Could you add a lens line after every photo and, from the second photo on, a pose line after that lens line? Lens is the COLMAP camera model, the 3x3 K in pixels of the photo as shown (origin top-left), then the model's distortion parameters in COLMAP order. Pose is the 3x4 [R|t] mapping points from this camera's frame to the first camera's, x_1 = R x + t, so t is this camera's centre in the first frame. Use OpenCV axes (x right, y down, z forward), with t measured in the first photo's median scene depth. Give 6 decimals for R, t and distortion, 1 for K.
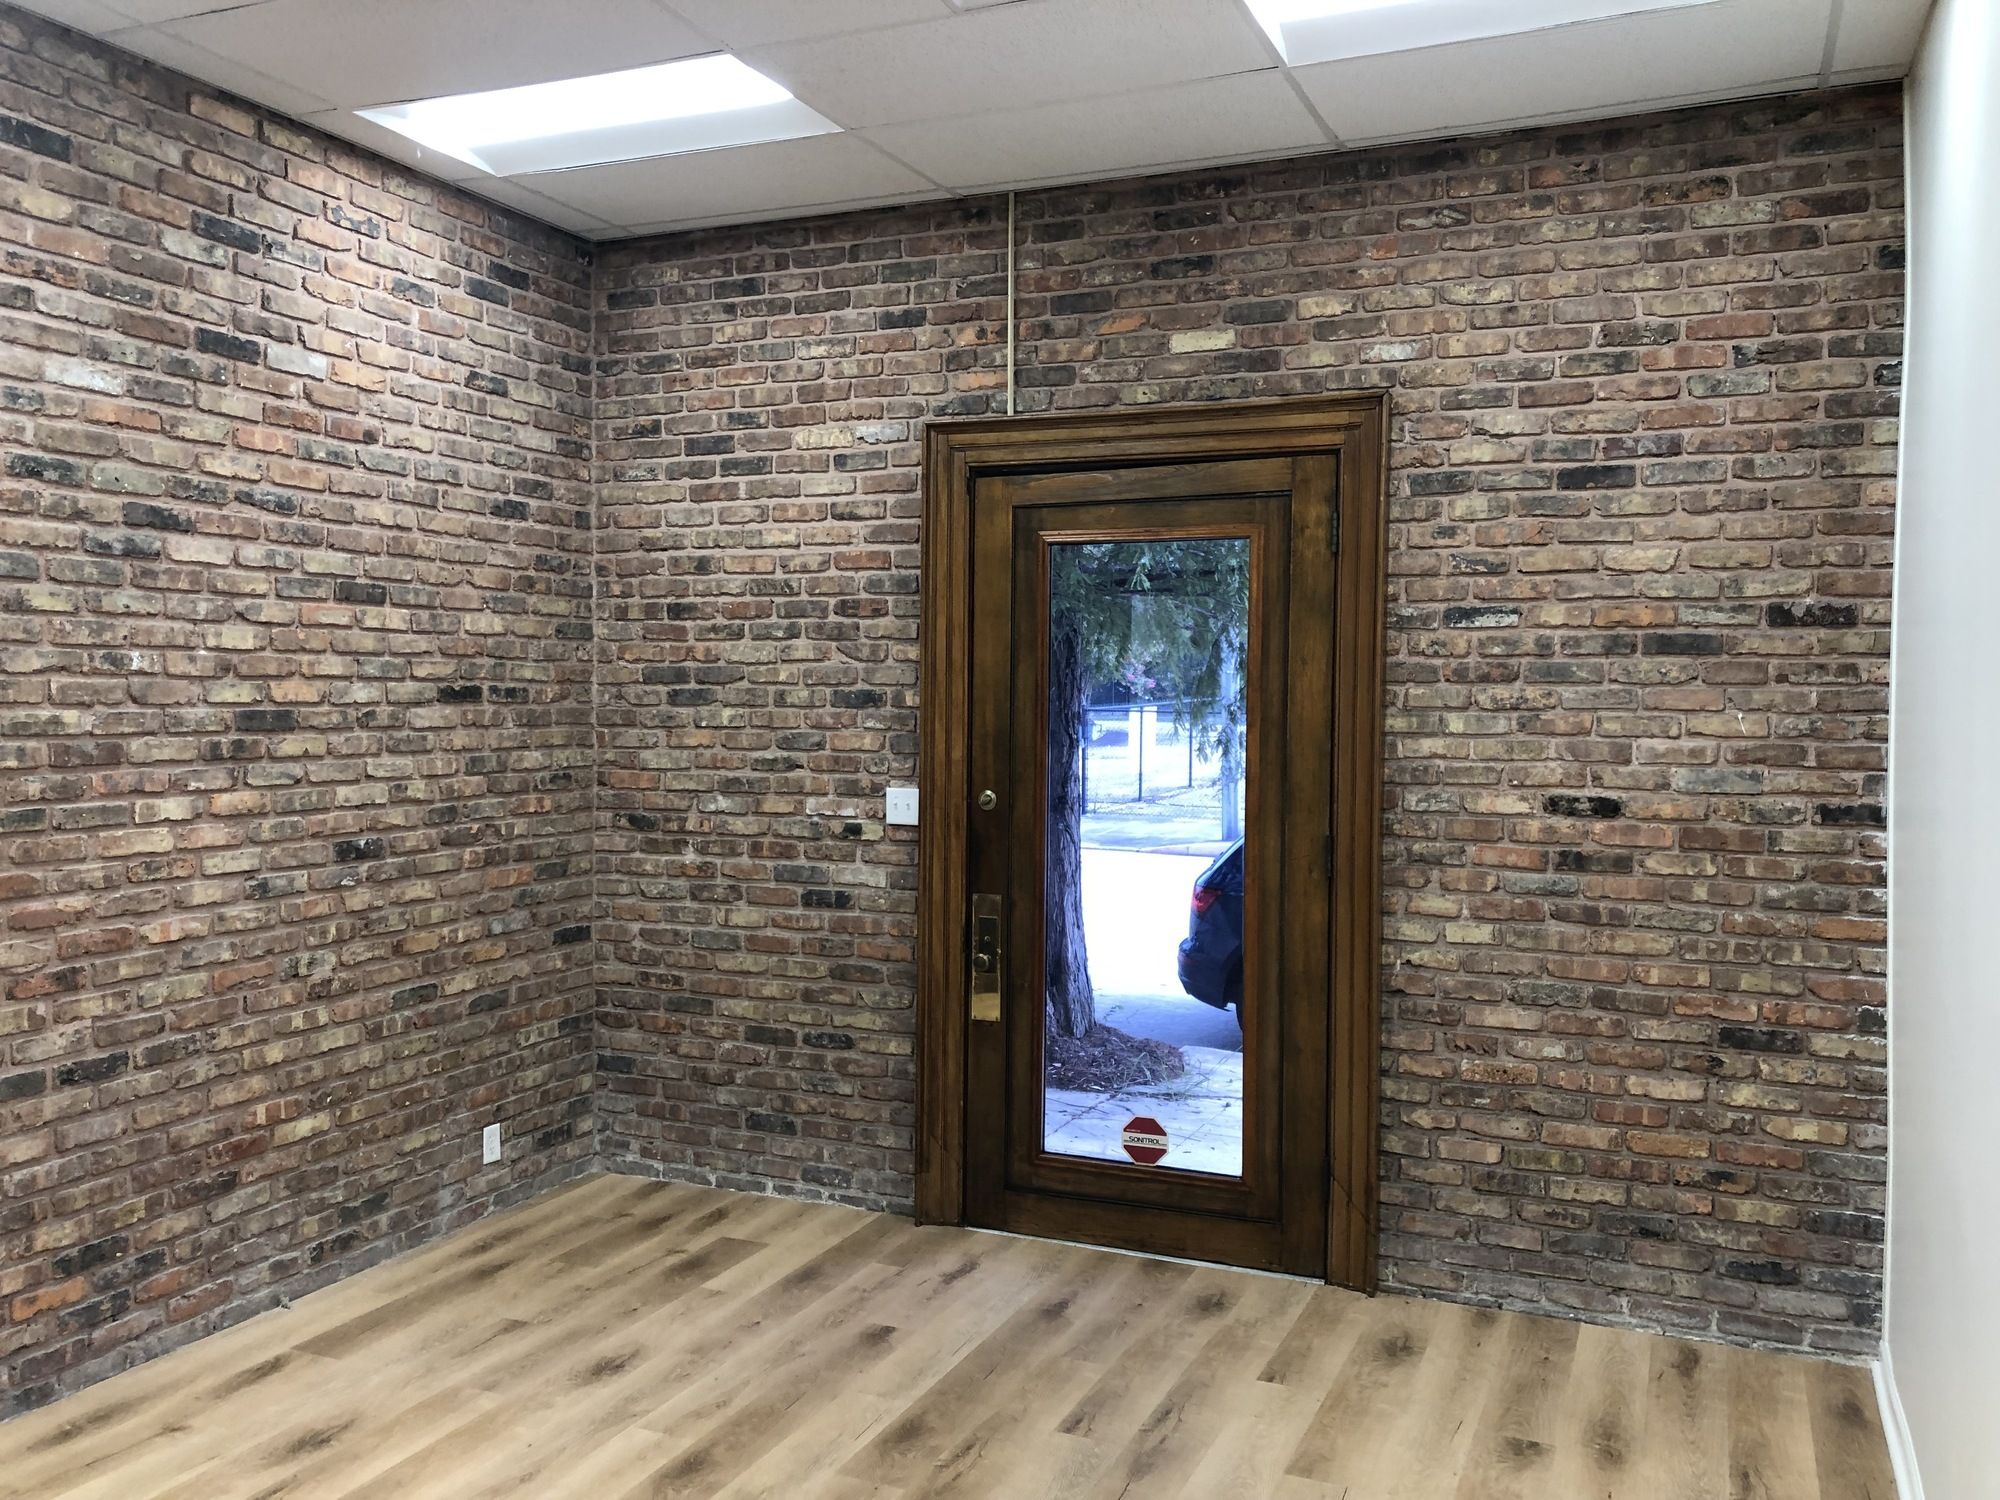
lens RADIAL K [[1660.9, 0, 1000.9], [0, 1660.9, 751.8], [0, 0, 1]] dist [0.041420, -0.033533]
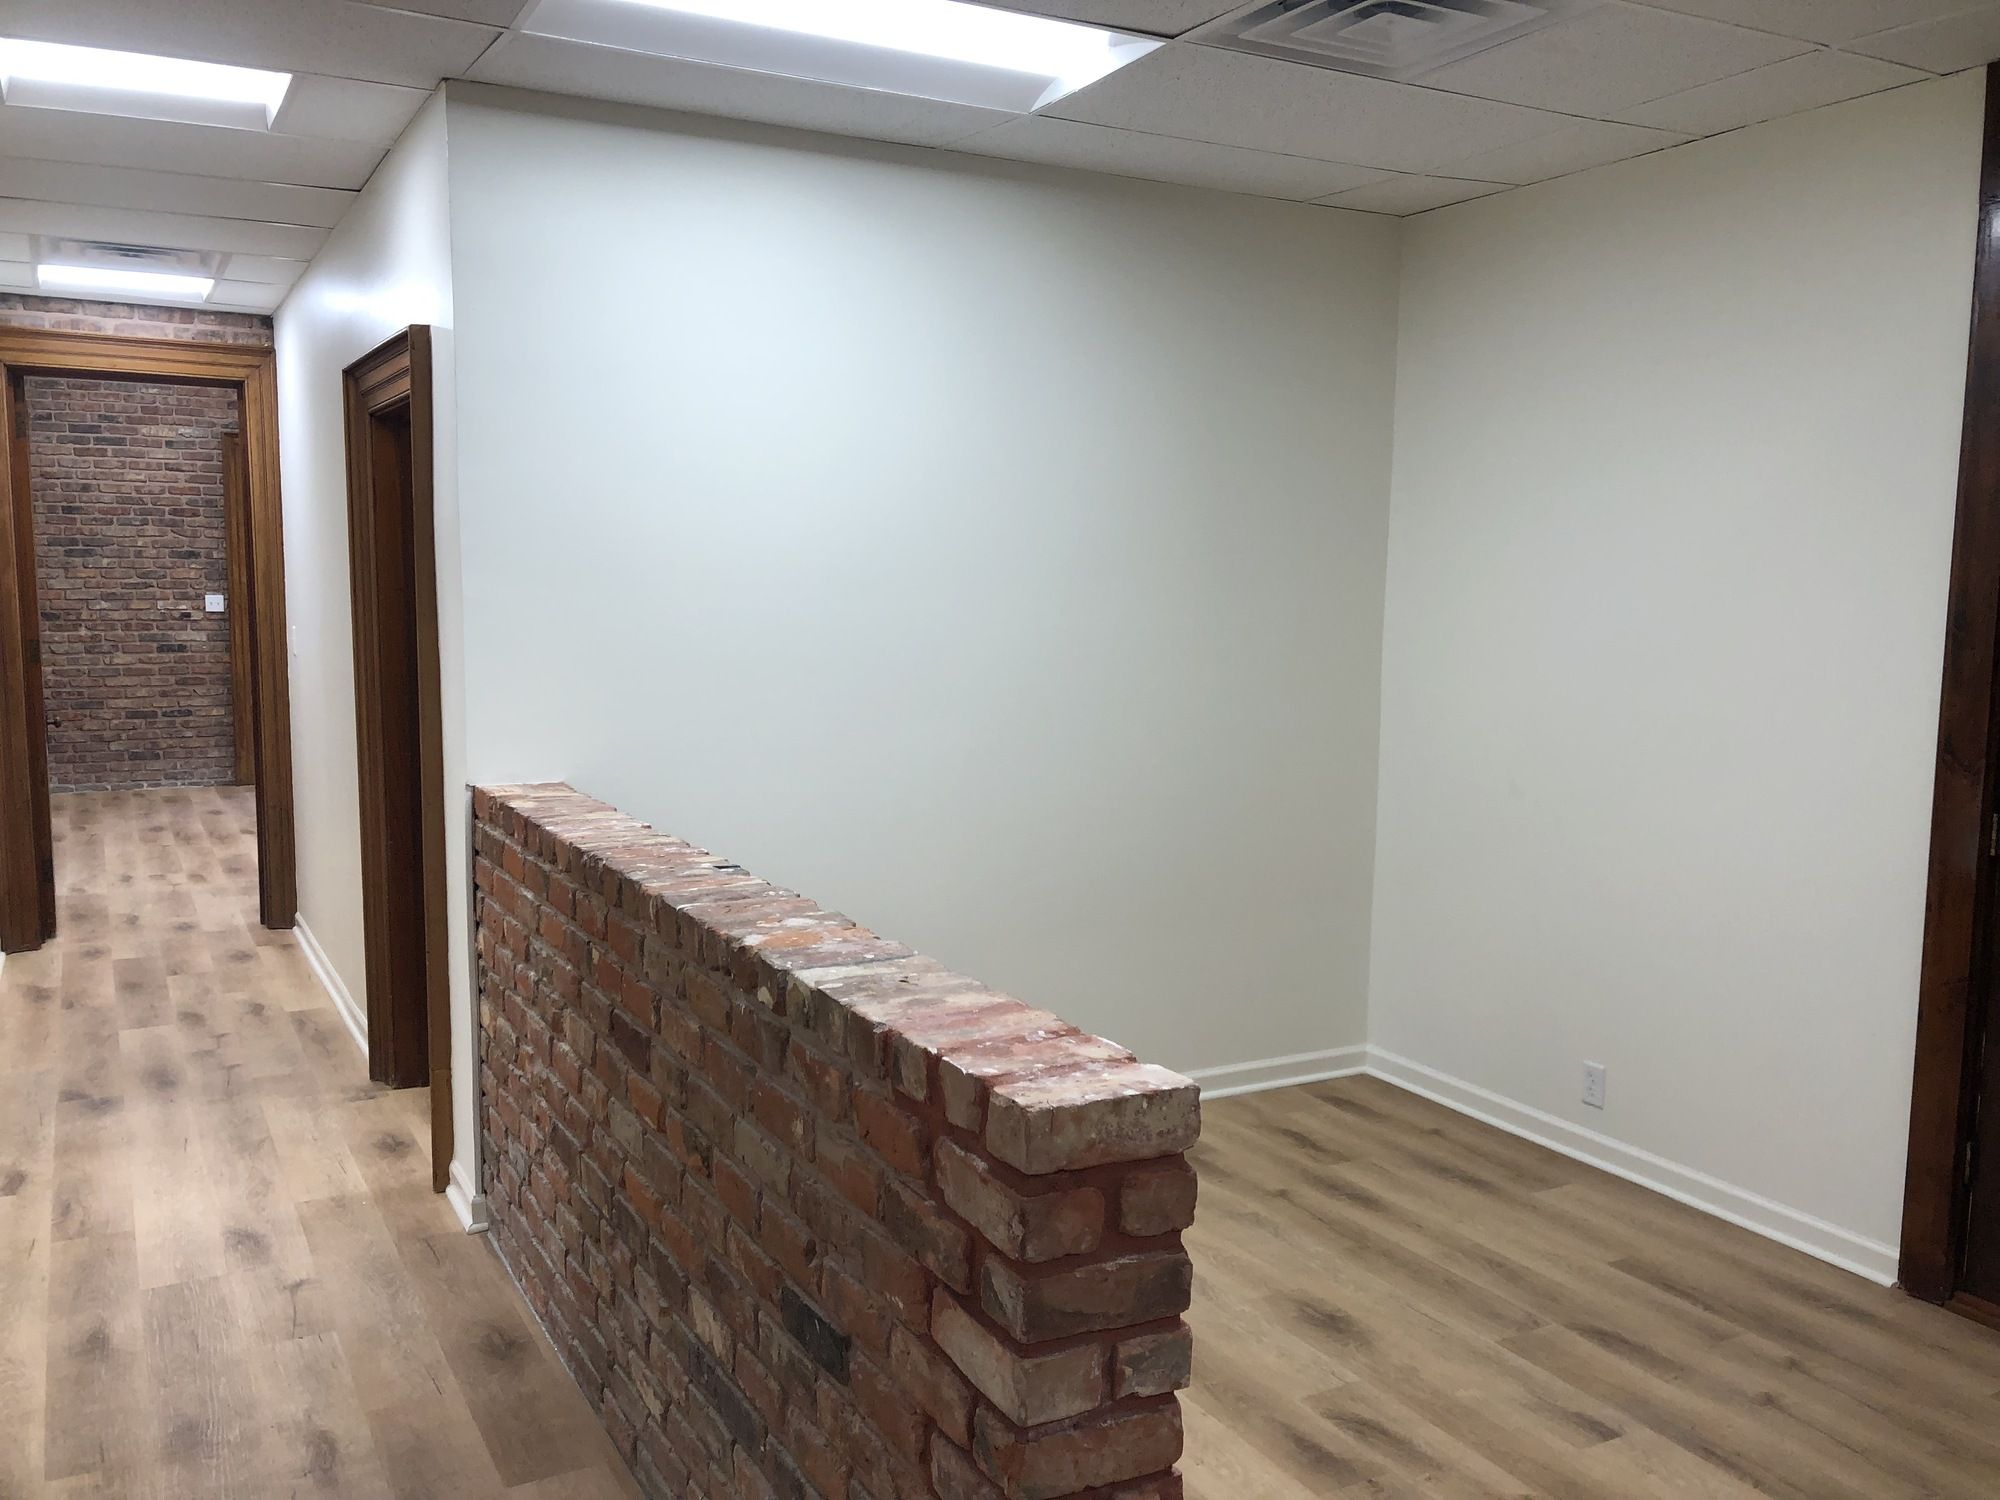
lens RADIAL K [[1660.9, 0, 1006.1], [0, 1660.9, 752.7], [0, 0, 1]] dist [0.041420, -0.033533]
pose [[0.616668, -0.087309, 0.782367, -1.140278], [0.018874, 0.995185, 0.096183, 0.035059], [-0.786997, -0.044546, 0.615346, -1.185811]]
